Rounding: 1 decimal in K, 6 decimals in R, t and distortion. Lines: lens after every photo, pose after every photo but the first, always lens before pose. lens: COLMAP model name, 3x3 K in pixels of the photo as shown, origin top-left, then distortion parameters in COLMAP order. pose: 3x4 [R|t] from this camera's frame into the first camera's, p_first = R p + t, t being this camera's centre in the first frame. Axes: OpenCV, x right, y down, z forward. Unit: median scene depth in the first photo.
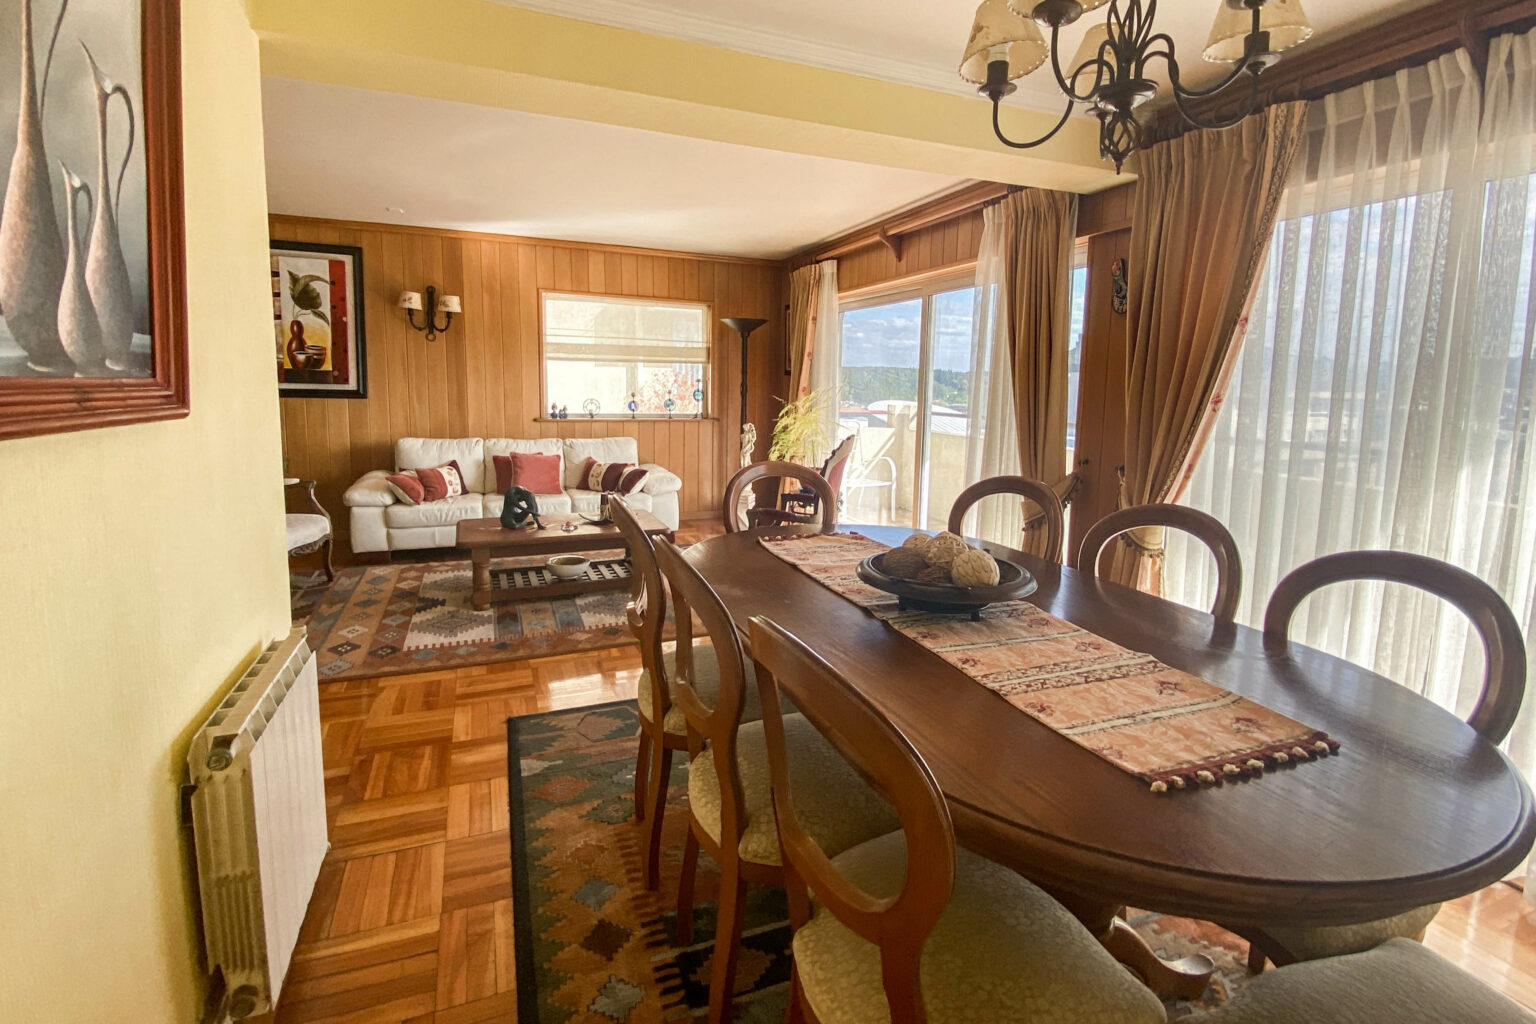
lens RADIAL K [[707.0, 0, 777.4], [0, 707.0, 456.4], [0, 0, 1]] dist [0.000374, -0.000741]
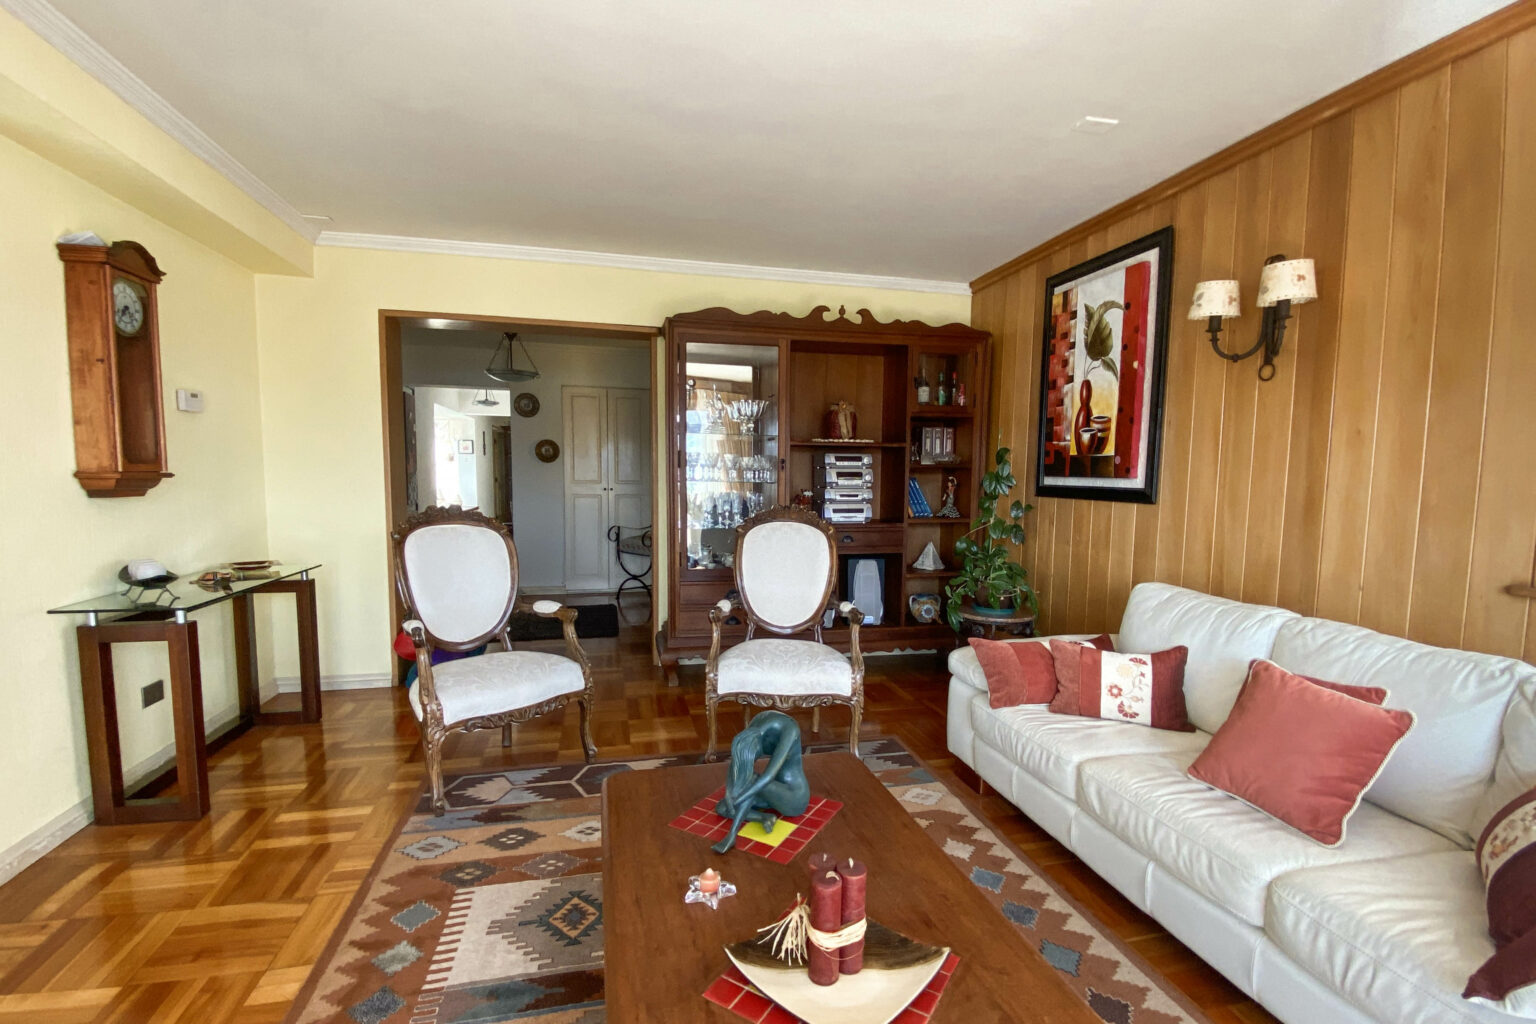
lens RADIAL K [[700.6, 0, 765.6], [0, 700.6, 541.7], [0, 0, 1]] dist [-0.000279, -0.000230]
pose [[-0.154709, 0.071769, -0.985350, 0.003881], [-0.119190, 0.988717, 0.090728, -0.068523], [0.980744, 0.131480, -0.144409, 0.811709]]
